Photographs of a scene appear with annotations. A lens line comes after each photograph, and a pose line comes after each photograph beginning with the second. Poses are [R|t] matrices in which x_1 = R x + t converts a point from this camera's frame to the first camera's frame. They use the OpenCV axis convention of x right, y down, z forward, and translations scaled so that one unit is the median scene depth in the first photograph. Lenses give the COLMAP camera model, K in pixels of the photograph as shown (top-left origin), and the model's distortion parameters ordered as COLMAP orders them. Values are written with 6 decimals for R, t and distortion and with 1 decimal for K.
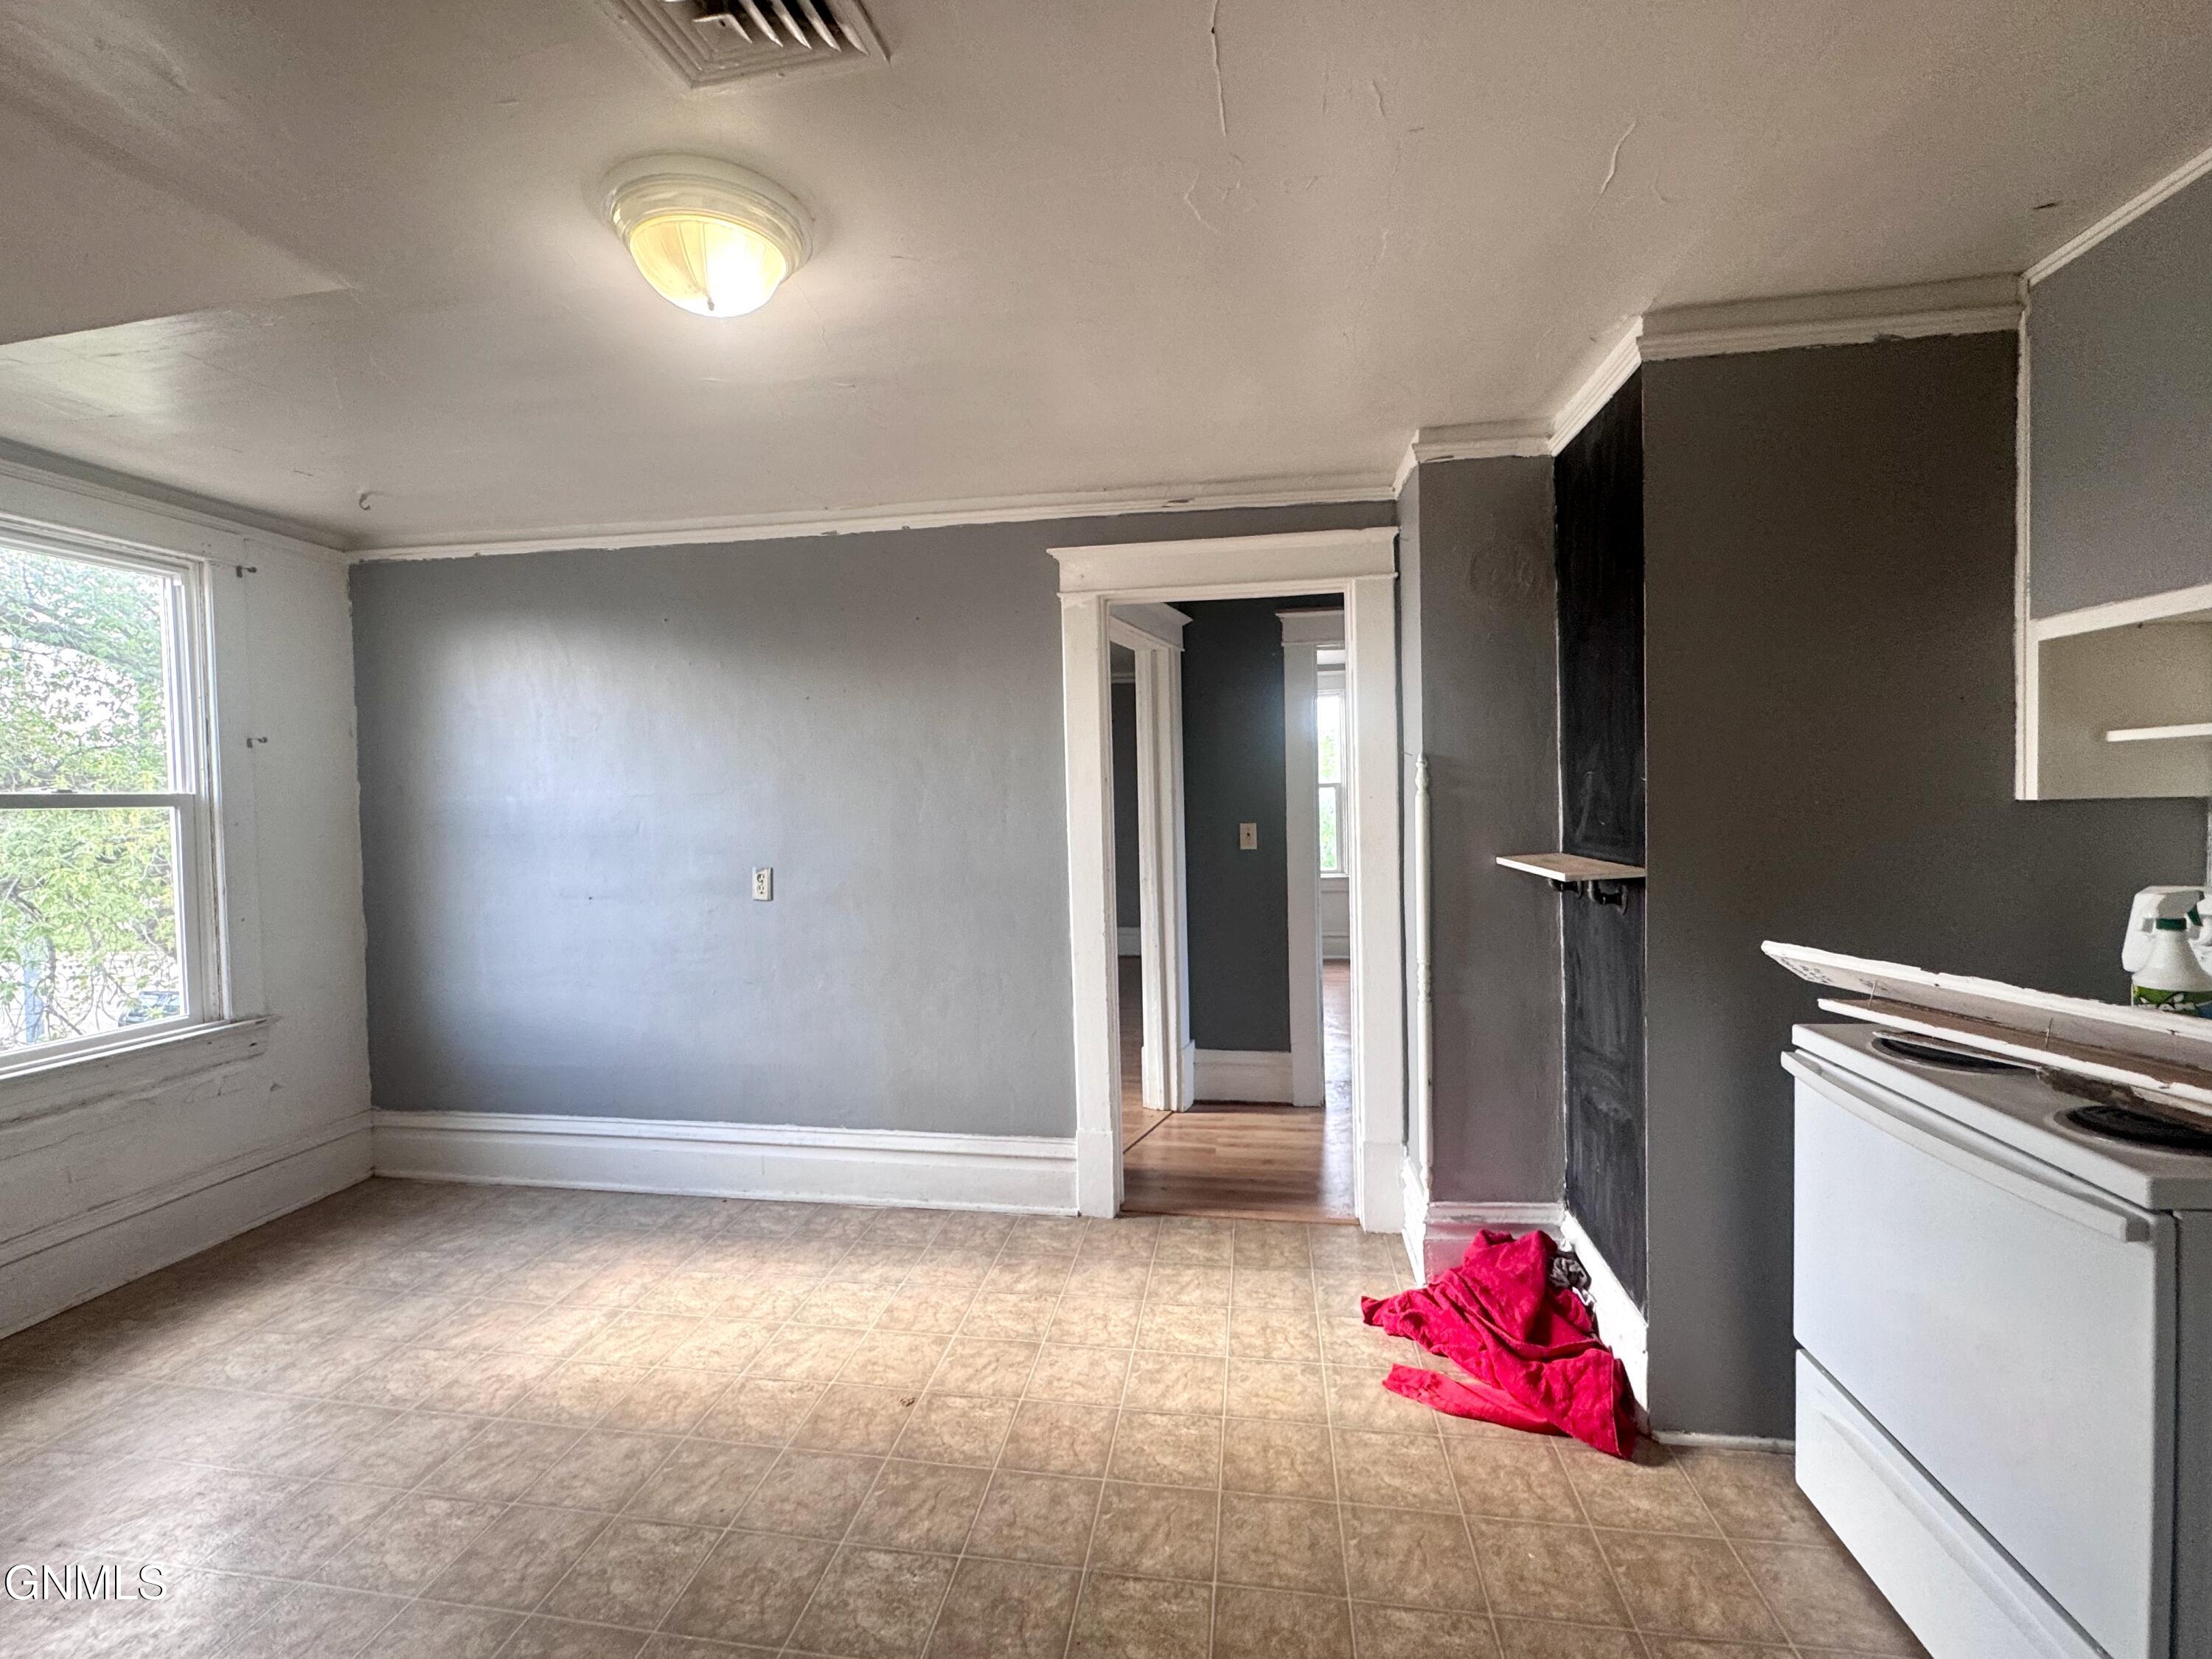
lens RADIAL K [[949.7, 0, 1105.6], [0, 949.7, 832.8], [0, 0, 1]] dist [-0.009447, 0.001001]
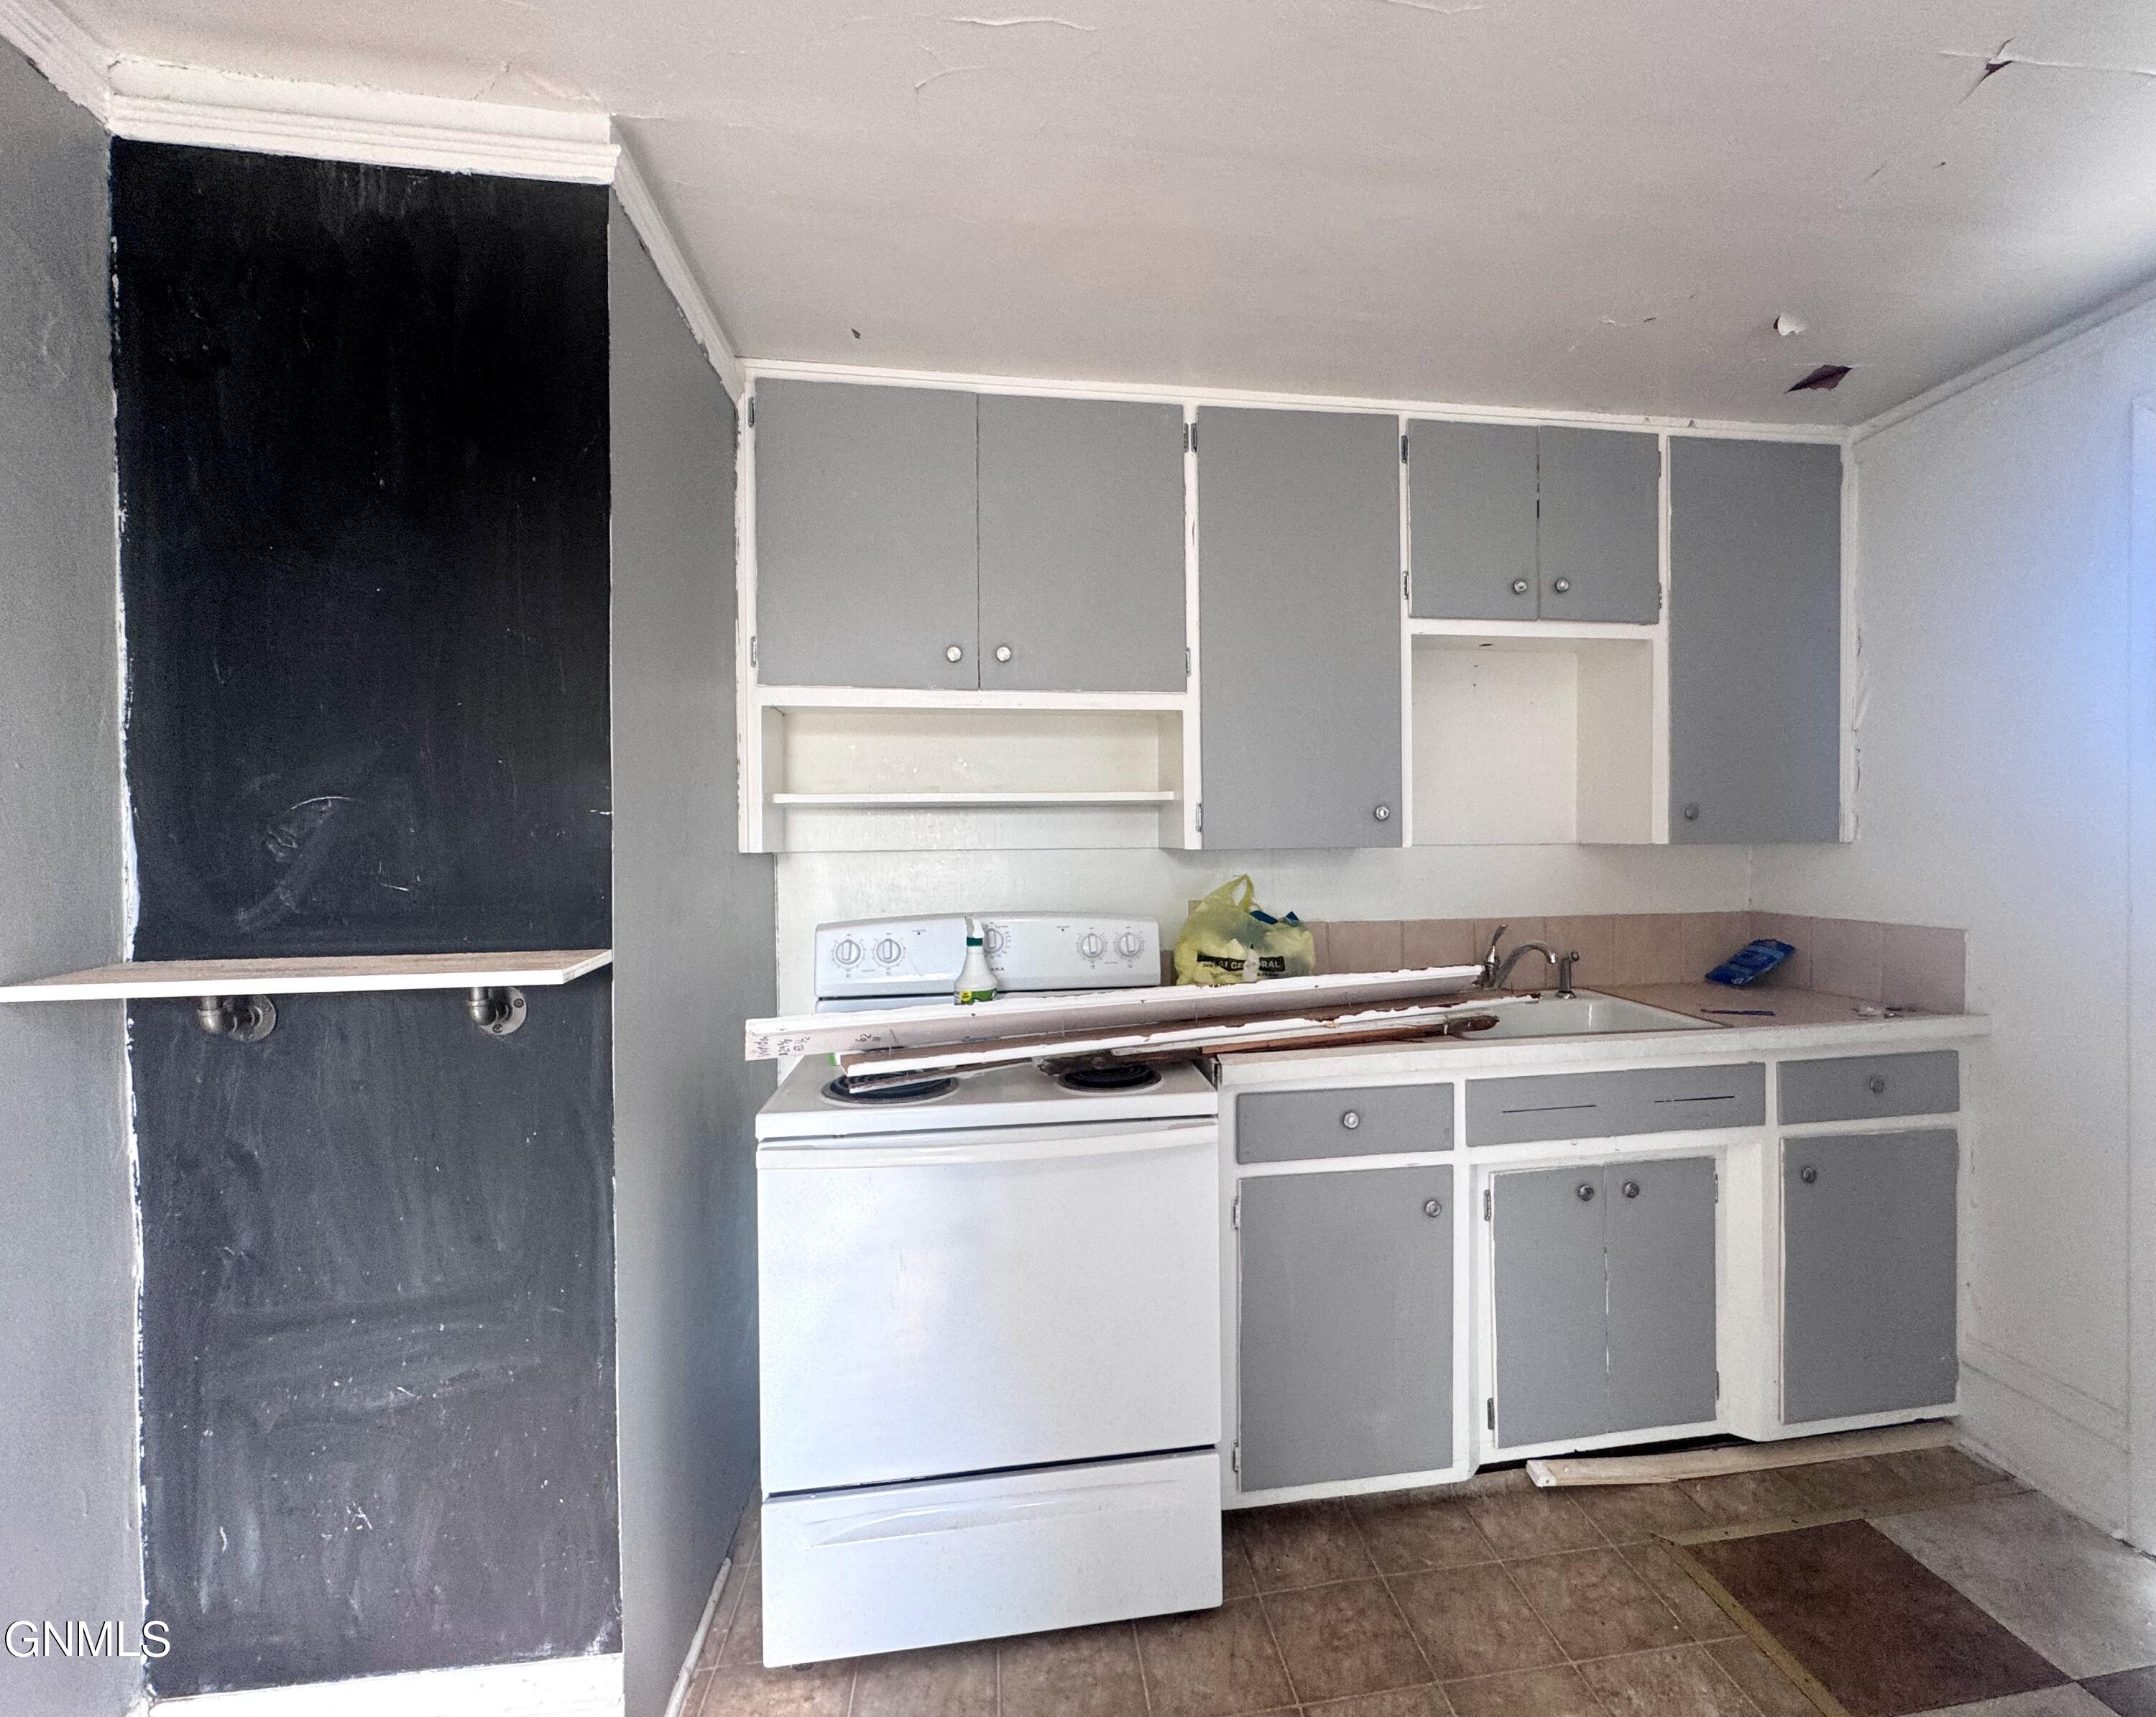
lens RADIAL K [[978.7, 0, 1150.3], [0, 978.7, 849.9], [0, 0, 1]] dist [-0.009615, 0.000788]
pose [[-0.328214, 0.015857, 0.944470, -0.208941], [0.045536, 0.998962, -0.000948, -0.016071], [-0.943505, 0.042696, -0.328595, 0.937761]]
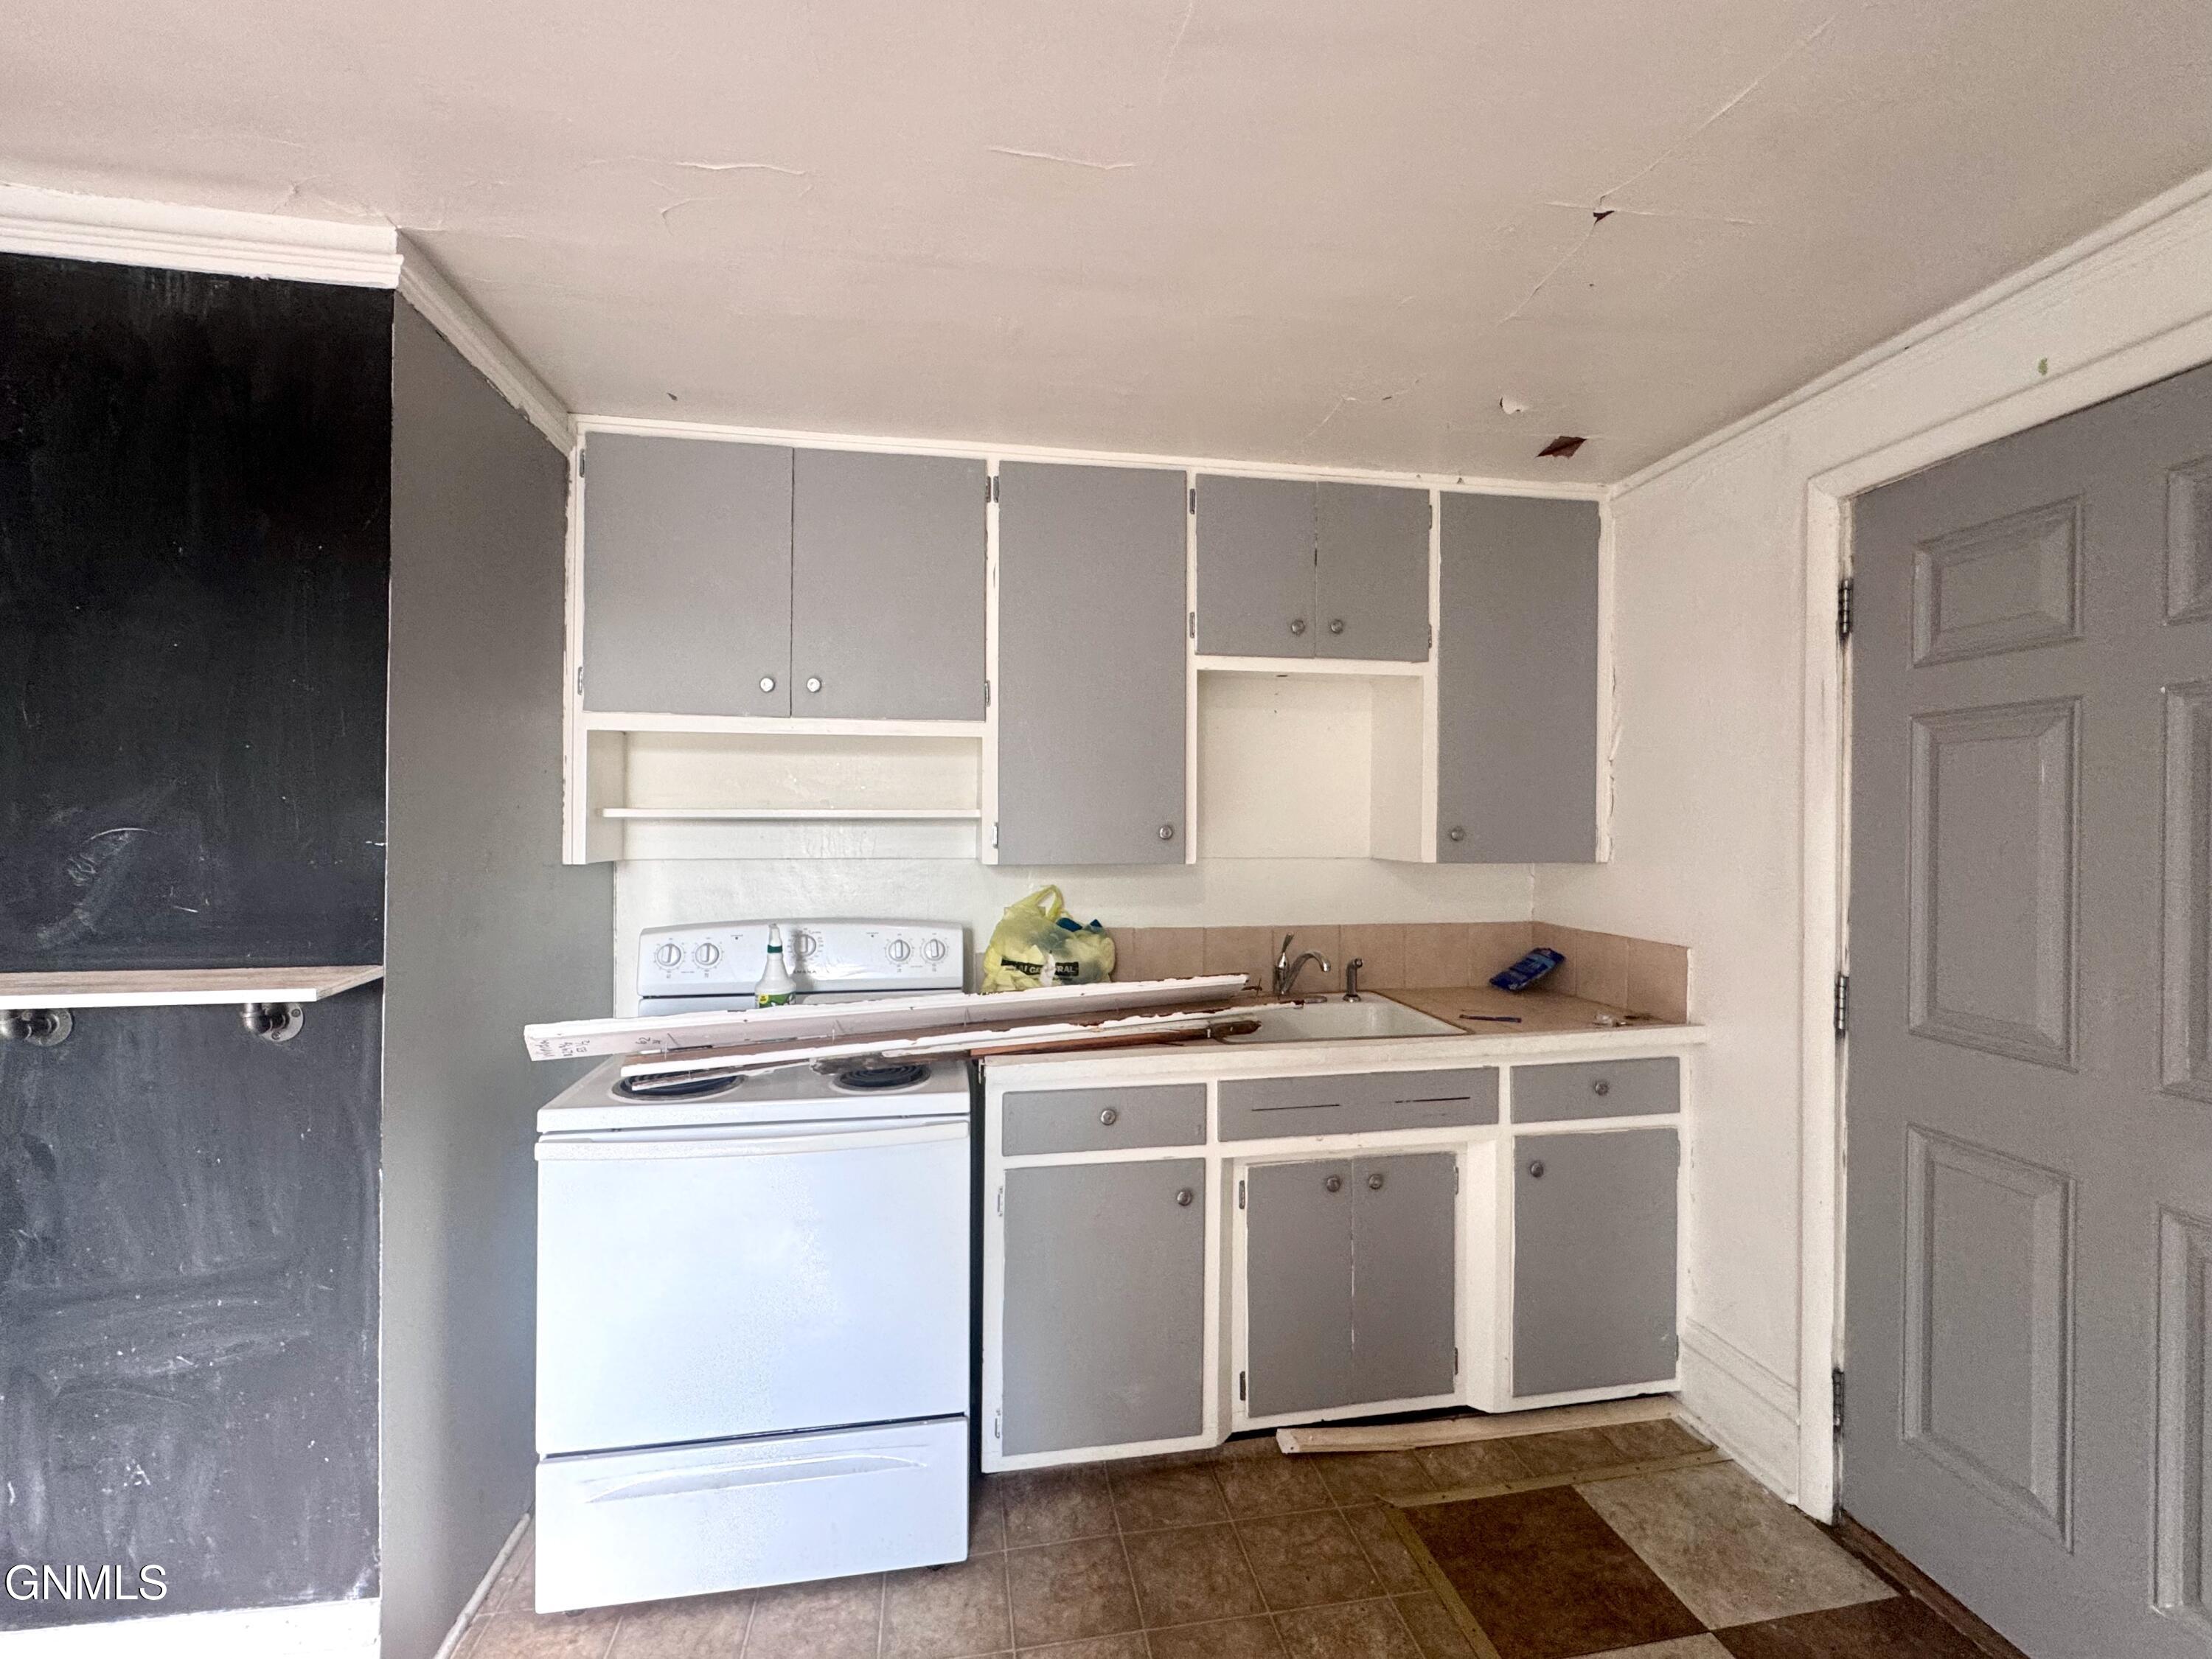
lens RADIAL K [[949.7, 0, 1119.8], [0, 949.7, 819.7], [0, 0, 1]] dist [-0.009447, 0.001001]
pose [[-0.341992, 0.021739, 0.939451, -0.346898], [0.032030, 0.999421, -0.011466, -0.054615], [-0.939157, 0.026169, -0.342491, 0.767920]]
